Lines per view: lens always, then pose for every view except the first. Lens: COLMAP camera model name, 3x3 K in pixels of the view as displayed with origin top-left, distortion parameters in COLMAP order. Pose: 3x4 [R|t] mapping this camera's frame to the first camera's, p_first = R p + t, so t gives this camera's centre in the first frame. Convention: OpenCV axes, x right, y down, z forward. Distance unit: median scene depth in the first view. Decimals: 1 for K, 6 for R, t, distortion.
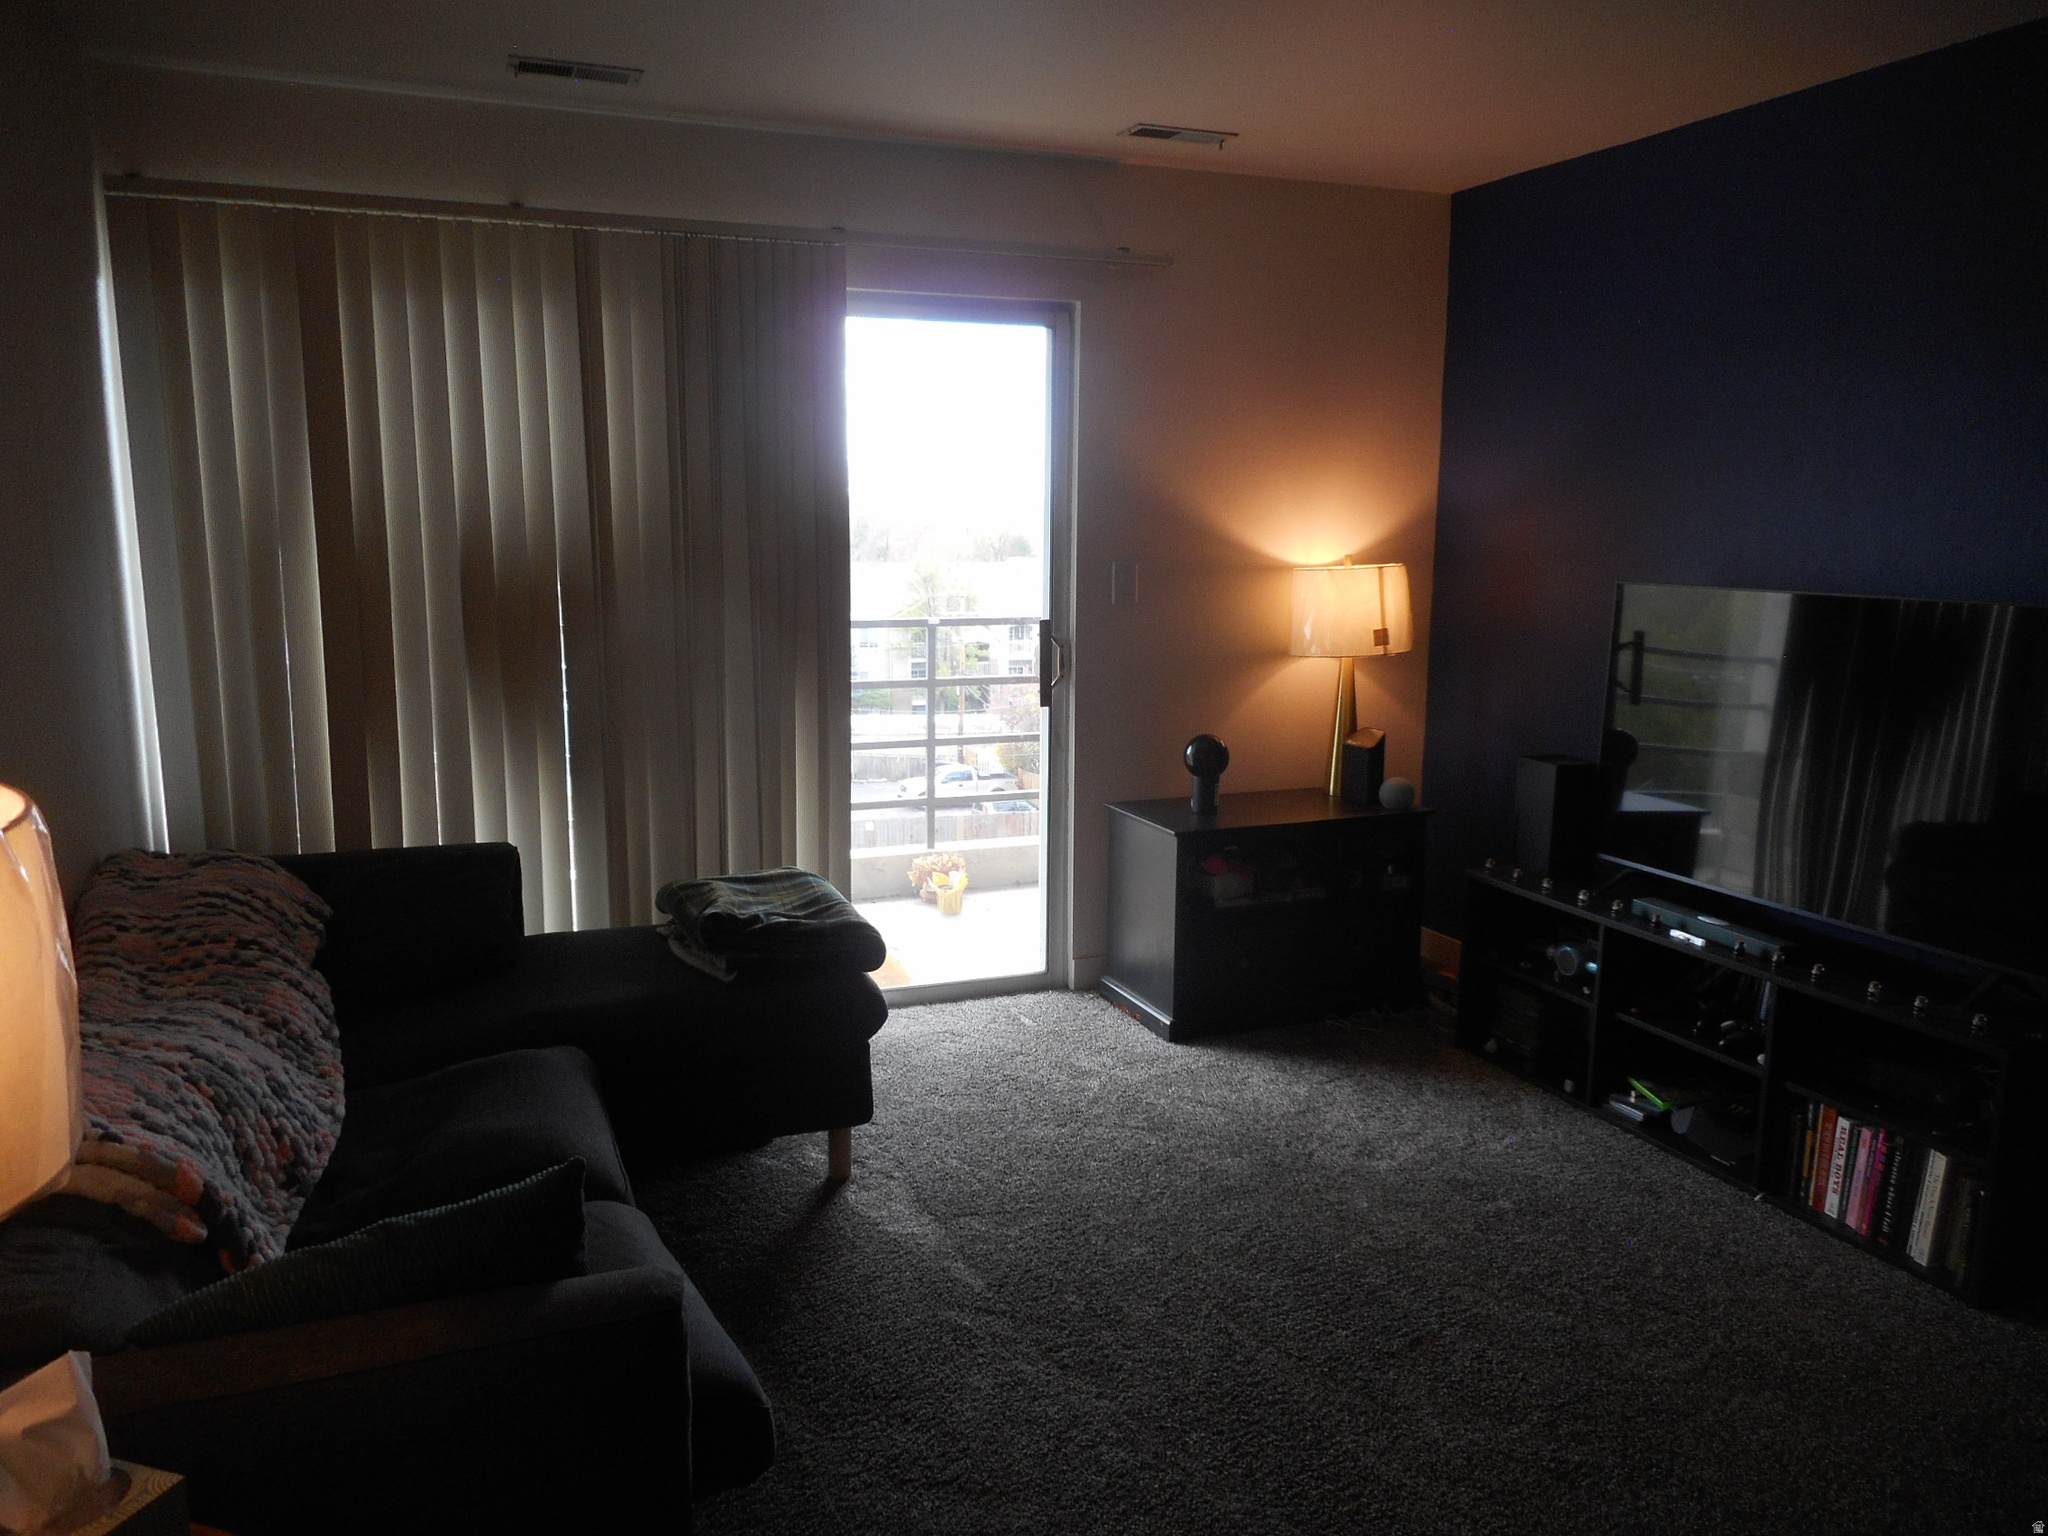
lens RADIAL K [[1548.3, 0, 1016.3], [0, 1548.3, 803.3], [0, 0, 1]] dist [0.011036, -0.000273]
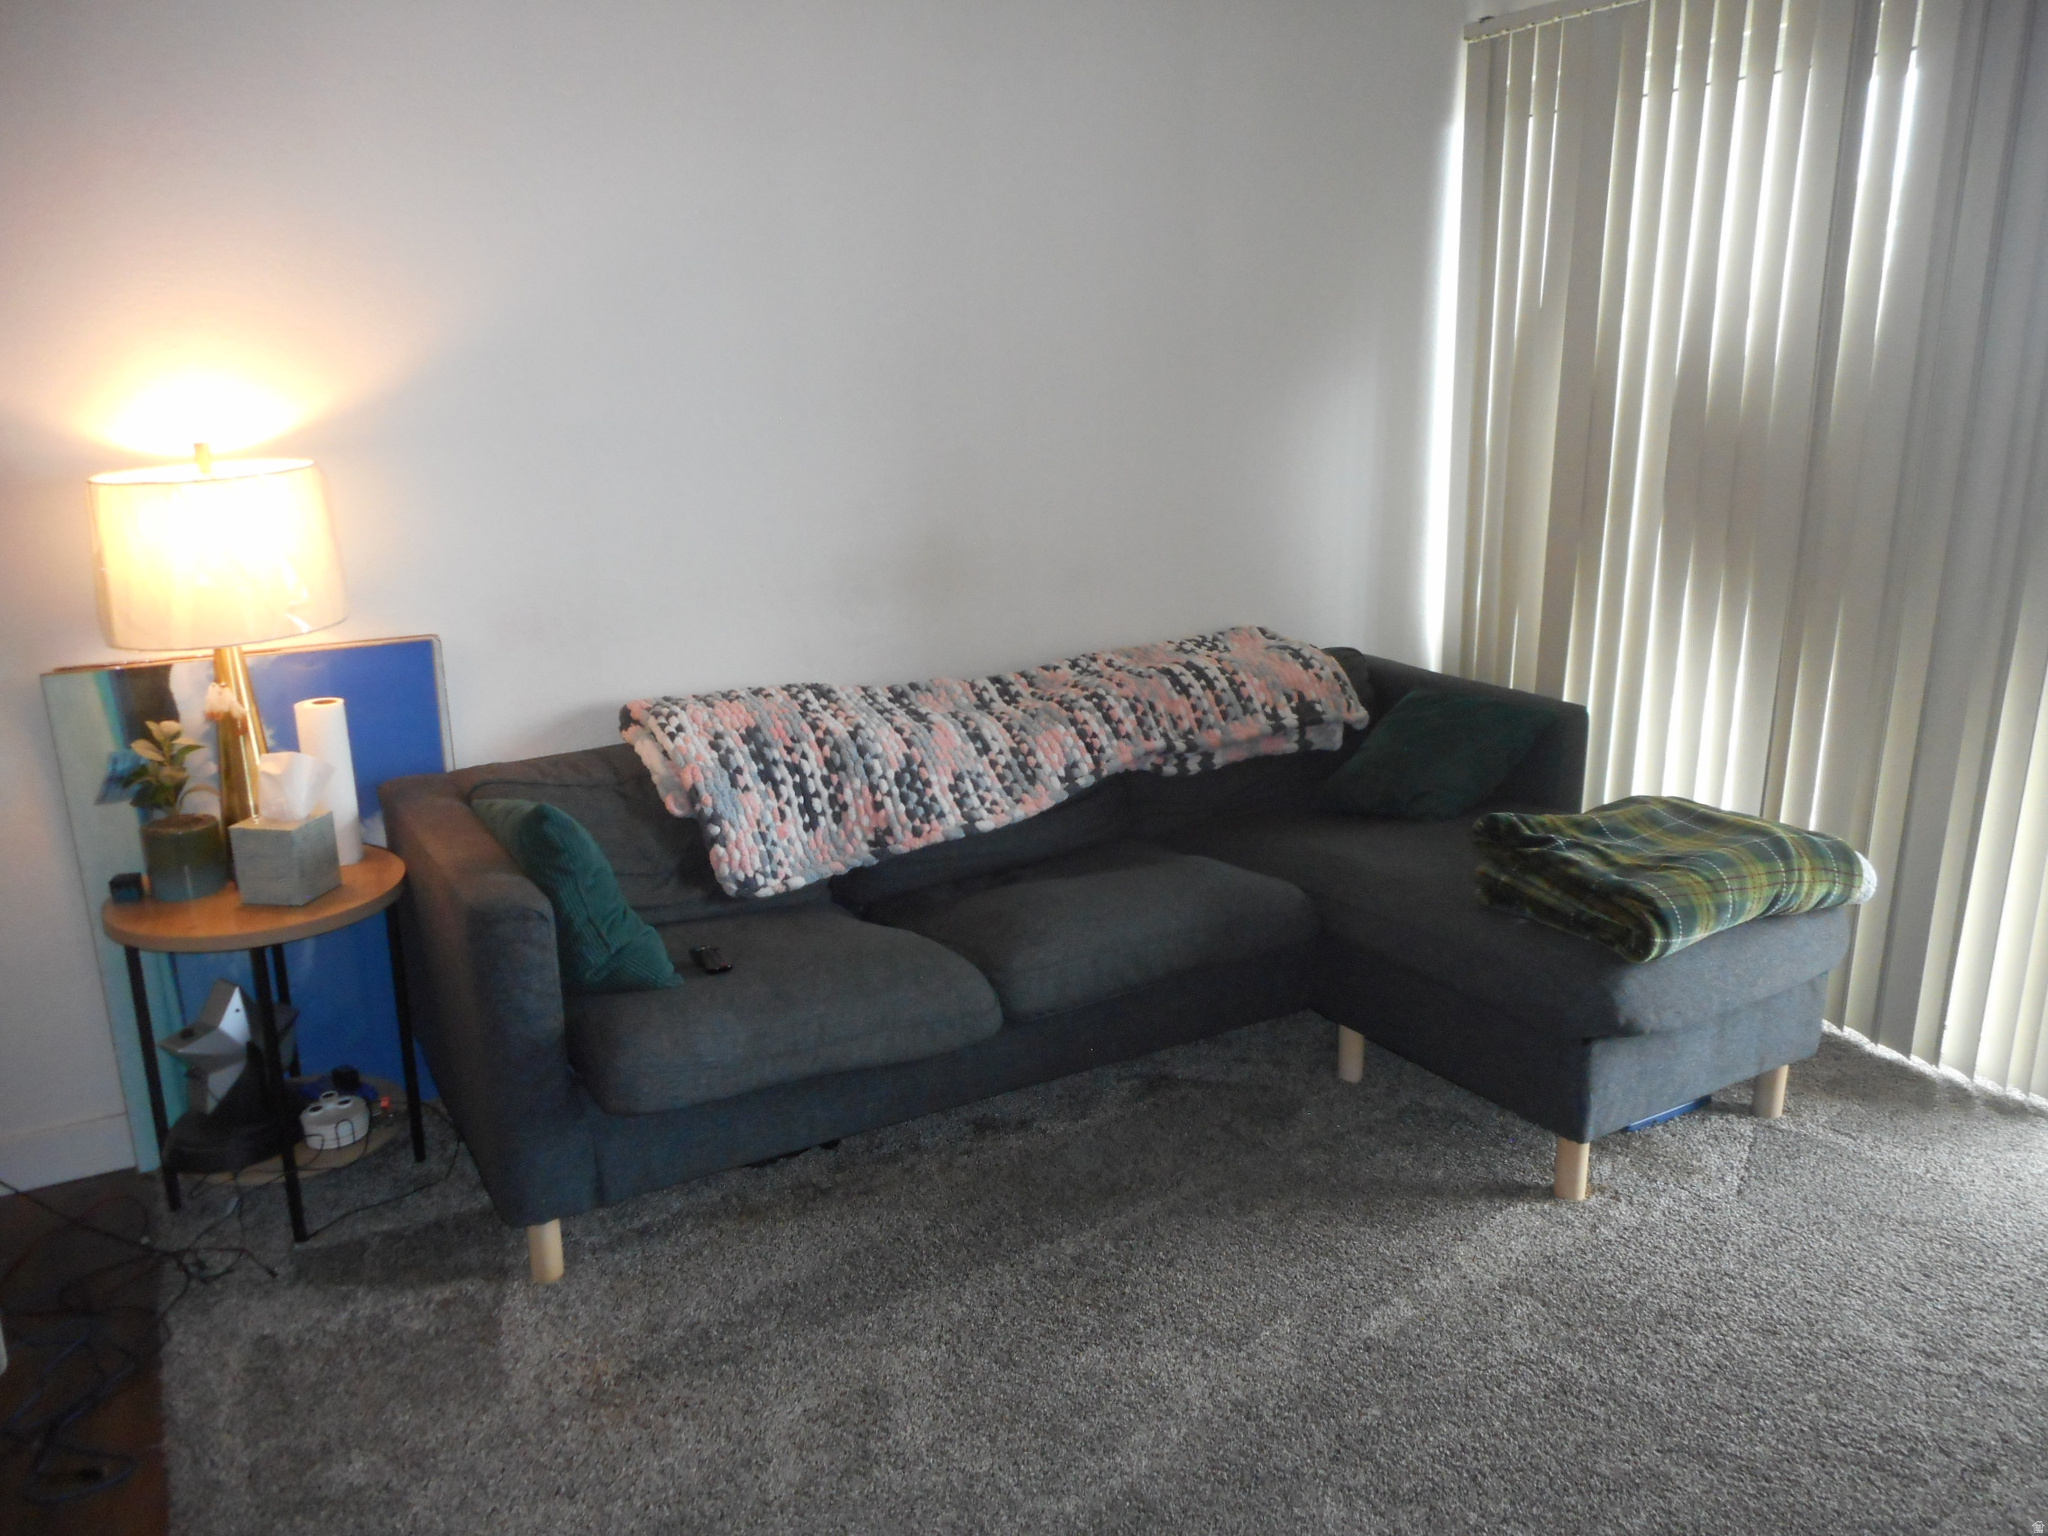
lens RADIAL K [[1548.3, 0, 1016.3], [0, 1548.3, 803.3], [0, 0, 1]] dist [0.011036, -0.000273]
pose [[0.079457, 0.286962, -0.954641, 0.739011], [-0.172063, 0.947243, 0.270417, -0.158954], [0.981876, 0.142772, 0.124640, 0.834886]]
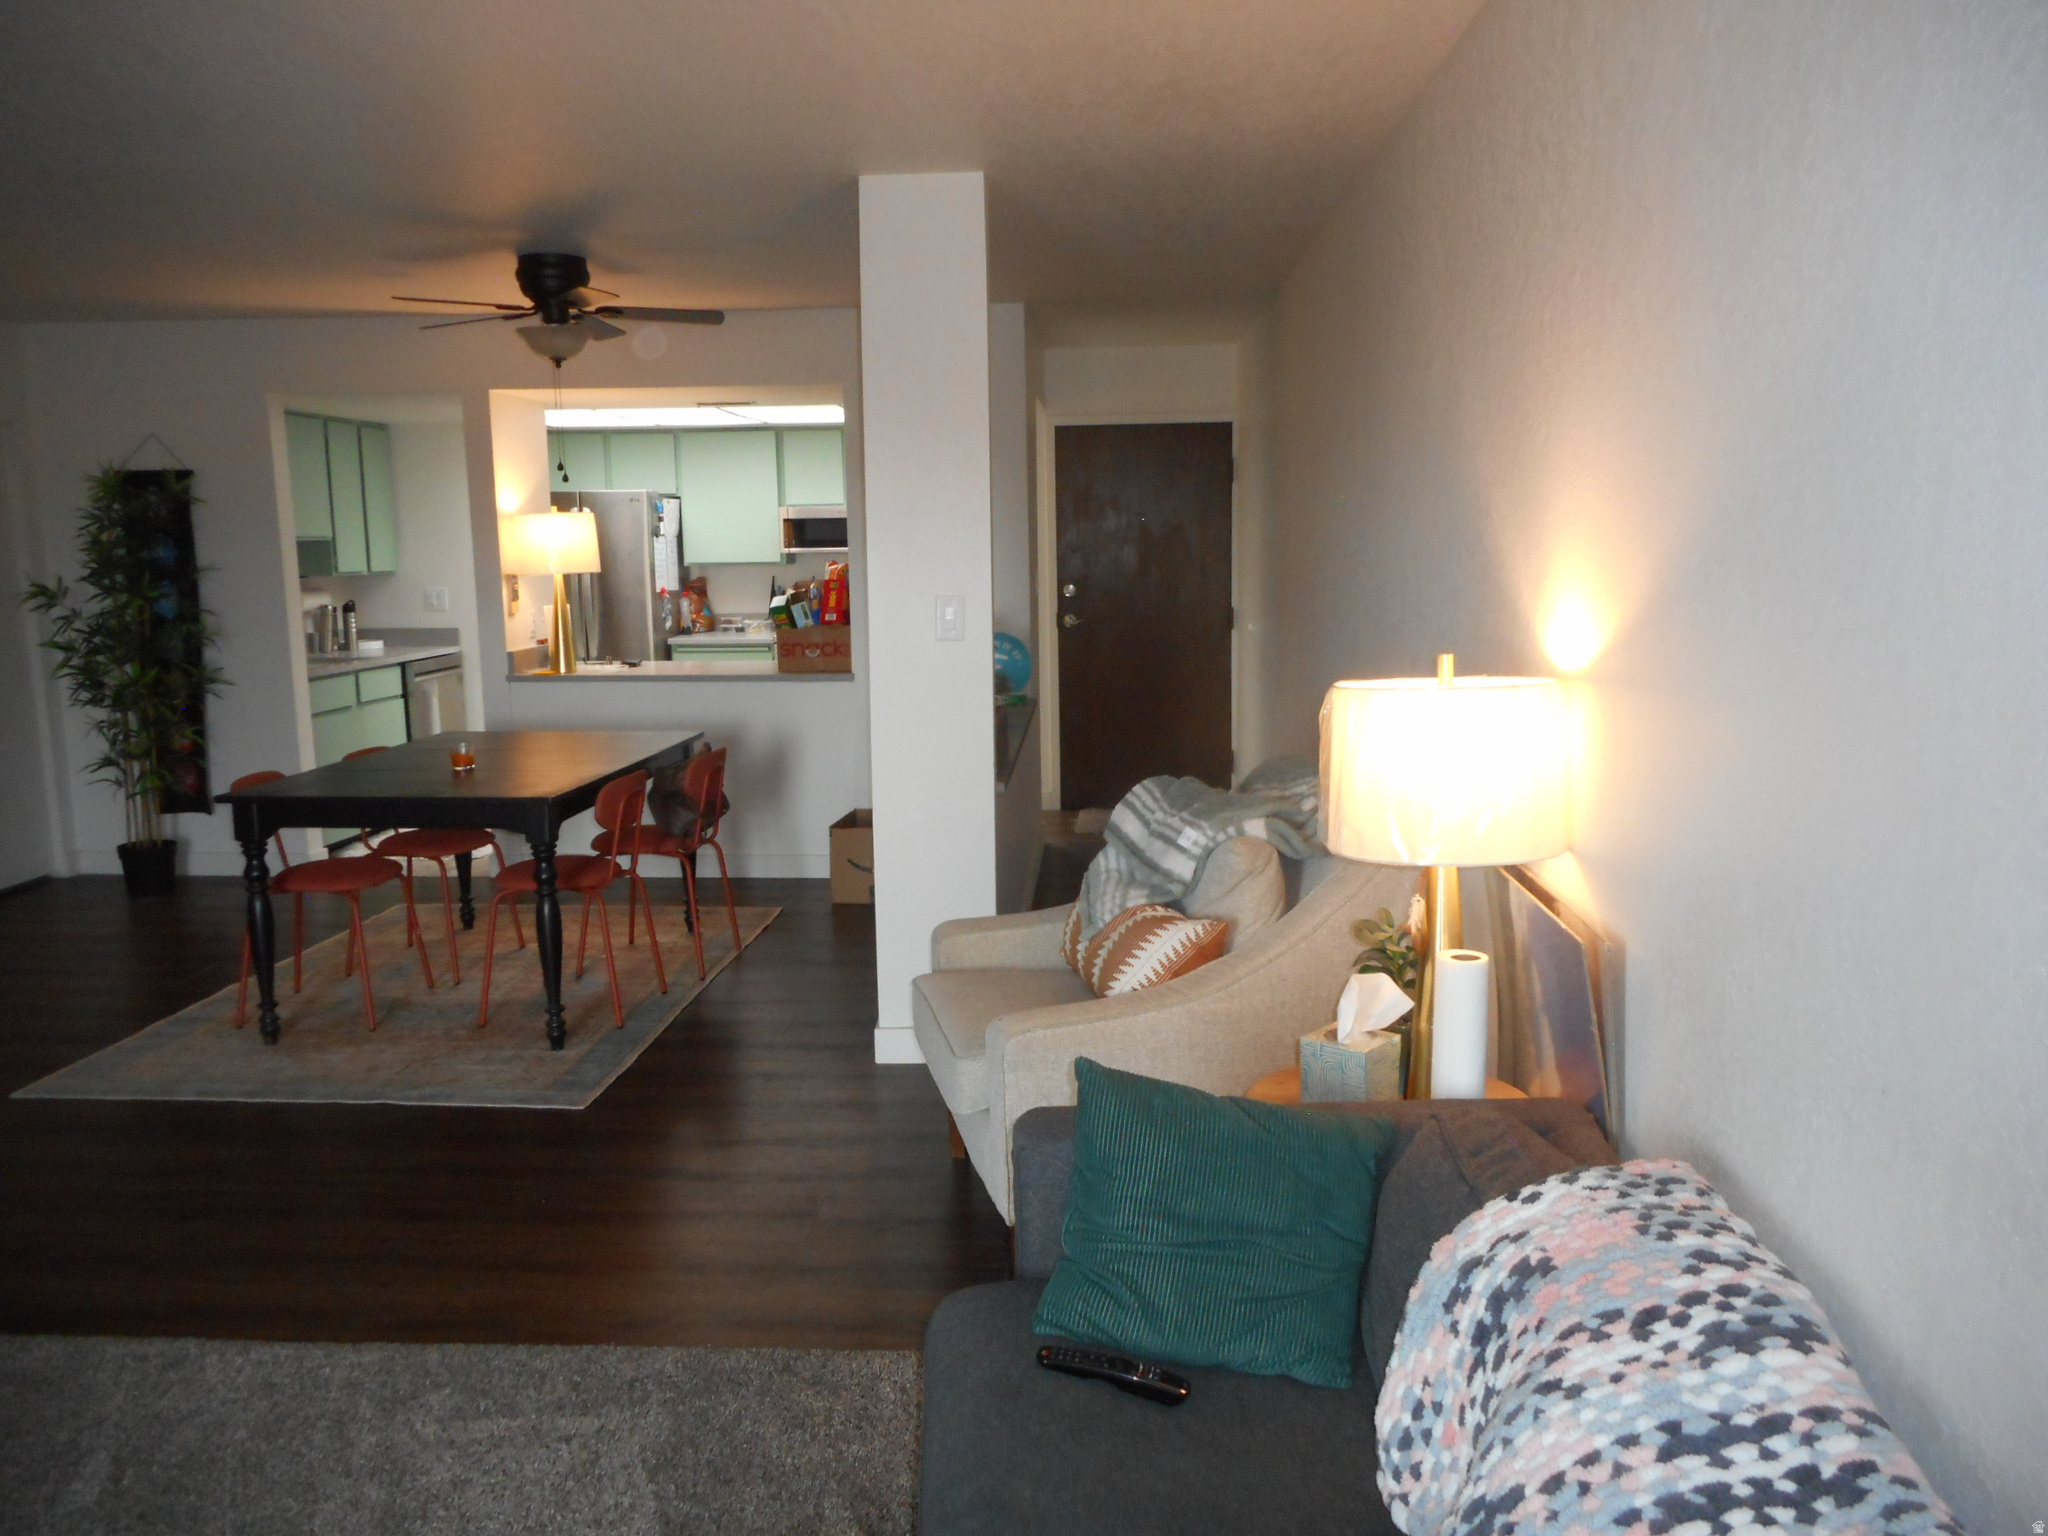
lens RADIAL K [[1536.3, 0, 1022.8], [0, 1536.3, 865.7], [0, 0, 1]] dist [-0.011923, -0.007763]
pose [[-0.898837, -0.088716, 0.429210, -0.480769], [0.083674, 0.926552, 0.366742, -0.247804], [-0.430221, 0.365555, -0.825396, 1.311943]]
